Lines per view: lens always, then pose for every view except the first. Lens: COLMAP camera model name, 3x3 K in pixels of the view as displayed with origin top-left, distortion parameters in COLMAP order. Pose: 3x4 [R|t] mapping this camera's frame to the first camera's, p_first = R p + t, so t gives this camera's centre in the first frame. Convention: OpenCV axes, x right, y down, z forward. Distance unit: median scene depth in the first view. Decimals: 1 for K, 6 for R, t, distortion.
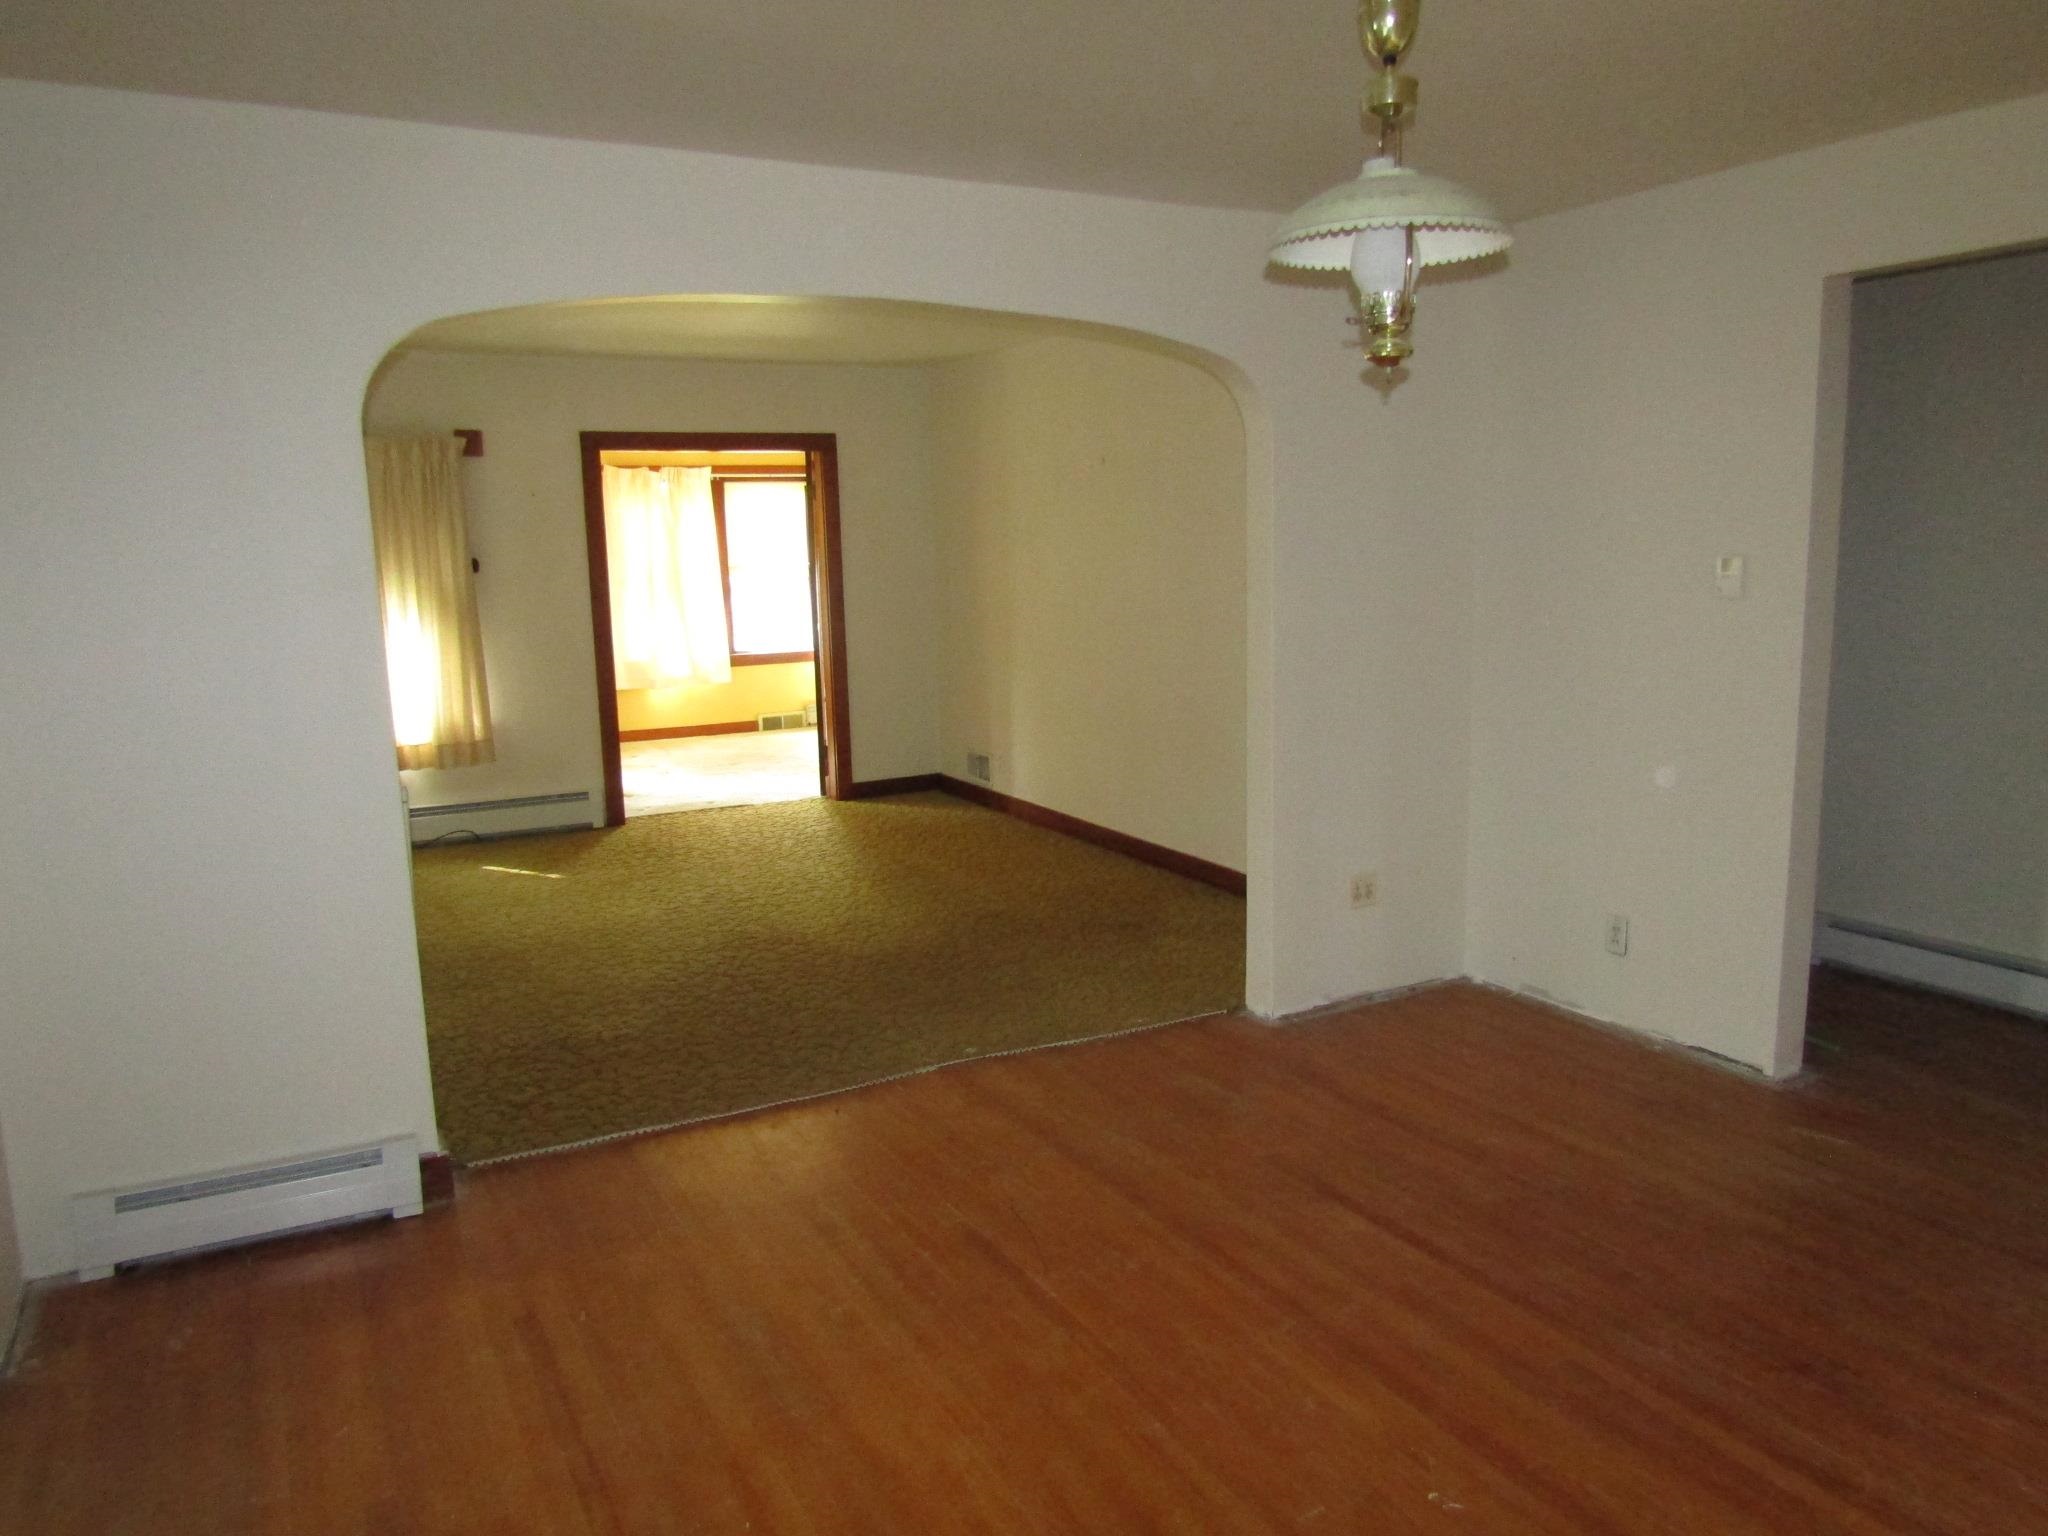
lens RADIAL K [[1467.4, 0, 1021.6], [0, 1467.4, 777.3], [0, 0, 1]] dist [-0.007964, 0.003103]
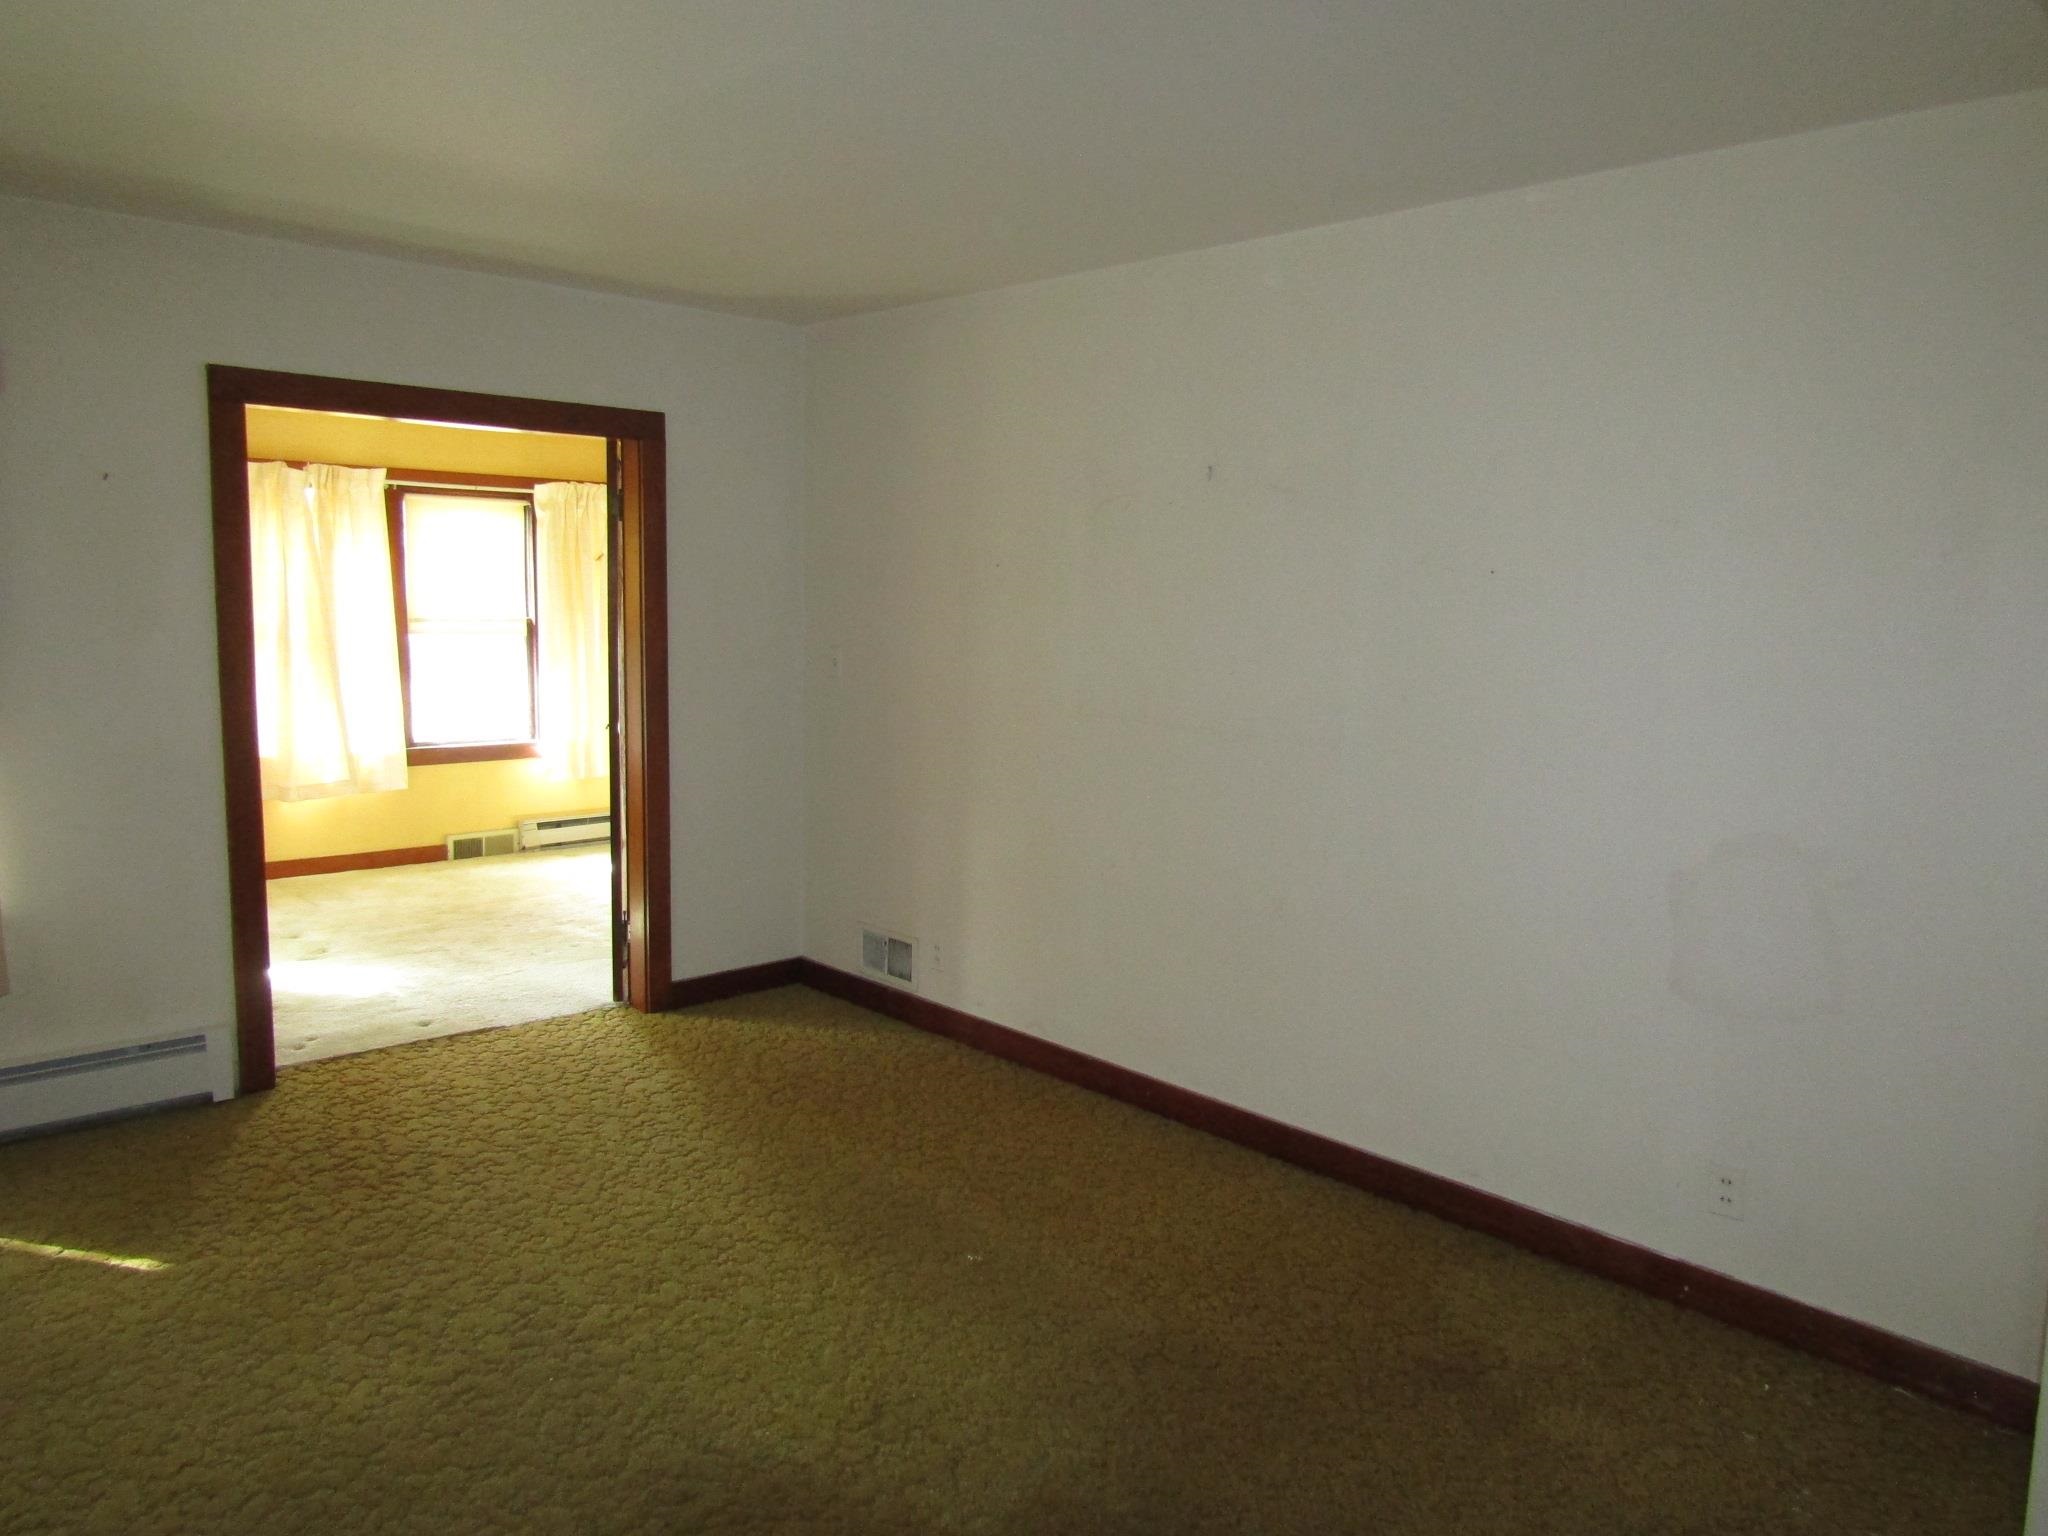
lens RADIAL K [[1467.4, 0, 1021.6], [0, 1467.4, 777.3], [0, 0, 1]] dist [-0.007964, 0.003103]
pose [[0.964914, 0.008299, 0.262436, -0.138217], [0.002176, 0.999213, -0.039601, -0.058042], [-0.262559, 0.038783, 0.964136, 0.373616]]
